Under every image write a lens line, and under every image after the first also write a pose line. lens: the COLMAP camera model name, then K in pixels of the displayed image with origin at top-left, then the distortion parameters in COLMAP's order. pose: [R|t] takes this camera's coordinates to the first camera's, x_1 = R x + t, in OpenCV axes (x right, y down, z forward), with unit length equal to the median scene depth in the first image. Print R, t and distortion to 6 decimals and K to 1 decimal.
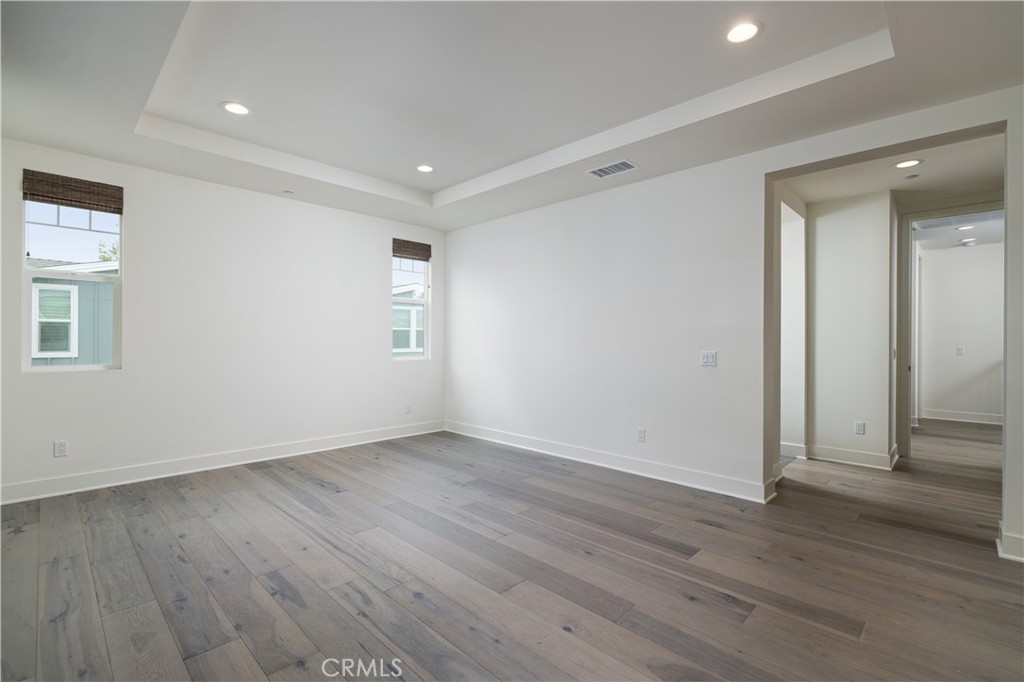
lens RADIAL K [[459.2, 0, 511.4], [0, 459.2, 334.8], [0, 0, 1]] dist [-0.003301, 0.000344]
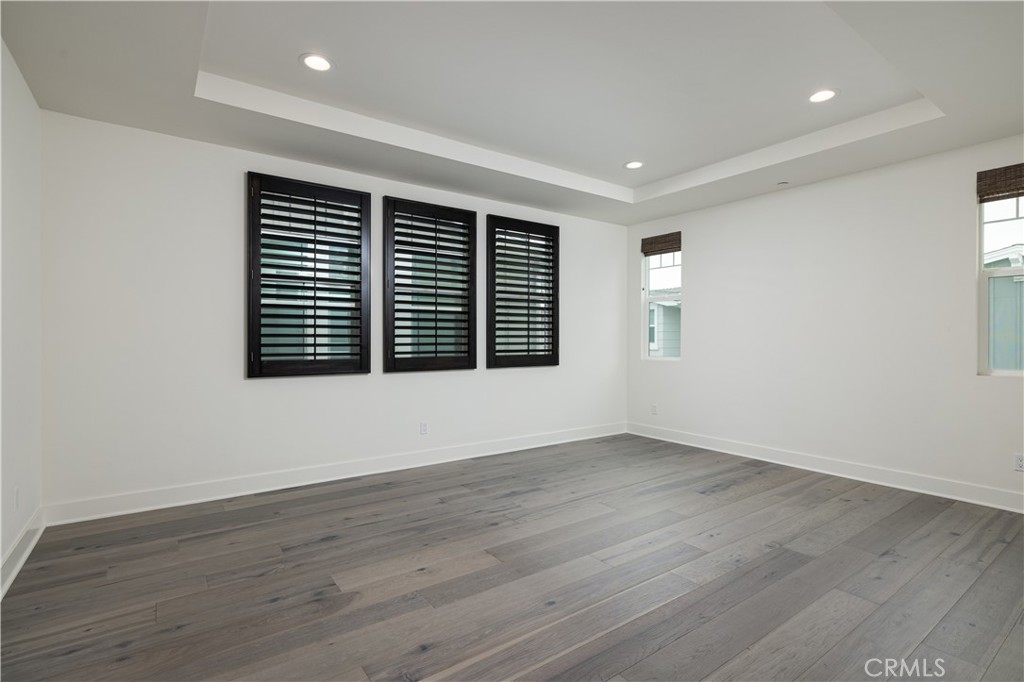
lens RADIAL K [[489.5, 0, 513.5], [0, 489.5, 340.5], [0, 0, 1]] dist [-0.005447, 0.002041]
pose [[-0.164260, -0.001129, -0.986416, 0.838439], [0.006985, 0.999973, -0.002308, 0.013727], [0.986392, -0.007269, -0.164247, 0.883503]]
